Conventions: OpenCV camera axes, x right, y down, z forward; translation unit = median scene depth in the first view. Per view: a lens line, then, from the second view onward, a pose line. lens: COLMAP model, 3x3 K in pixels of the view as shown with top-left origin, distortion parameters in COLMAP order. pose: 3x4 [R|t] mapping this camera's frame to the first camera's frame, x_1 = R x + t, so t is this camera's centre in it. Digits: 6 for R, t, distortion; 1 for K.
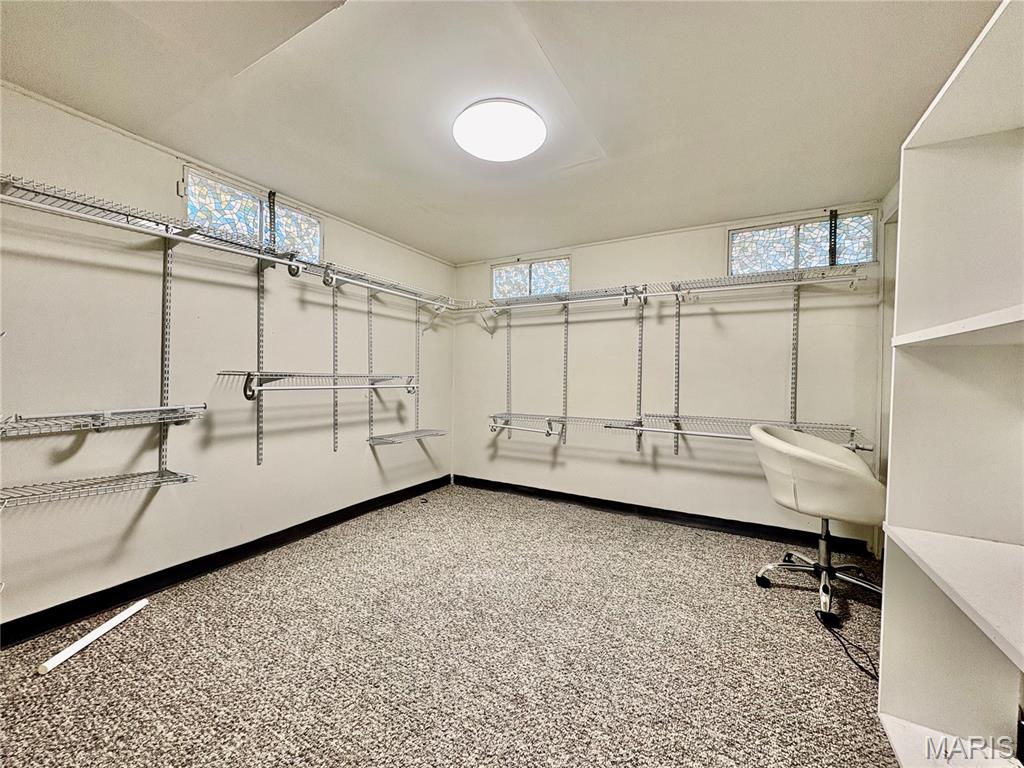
lens RADIAL K [[407.8, 0, 510.8], [0, 407.8, 382.1], [0, 0, 1]] dist [-0.000747, 0.000267]
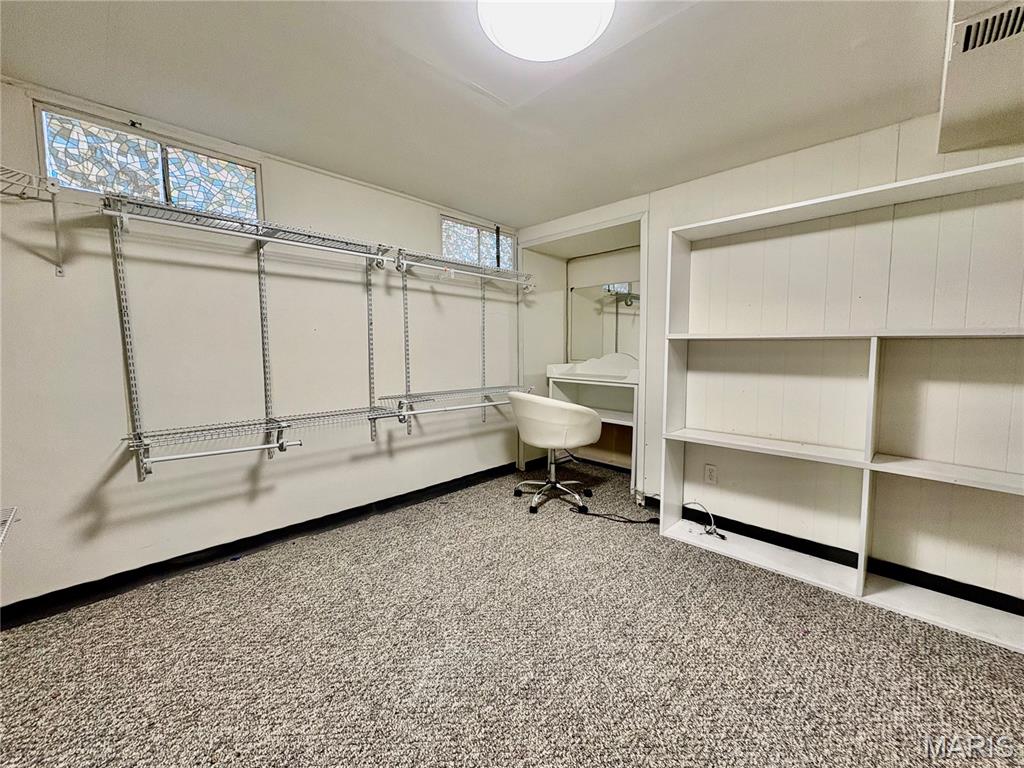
lens RADIAL K [[407.8, 0, 513.3], [0, 407.8, 381.4], [0, 0, 1]] dist [-0.000747, 0.000267]
pose [[0.258595, -0.090102, 0.961775, -0.445302], [0.014532, 0.995891, 0.089390, -0.030332], [-0.965877, -0.009139, 0.258841, 0.509784]]
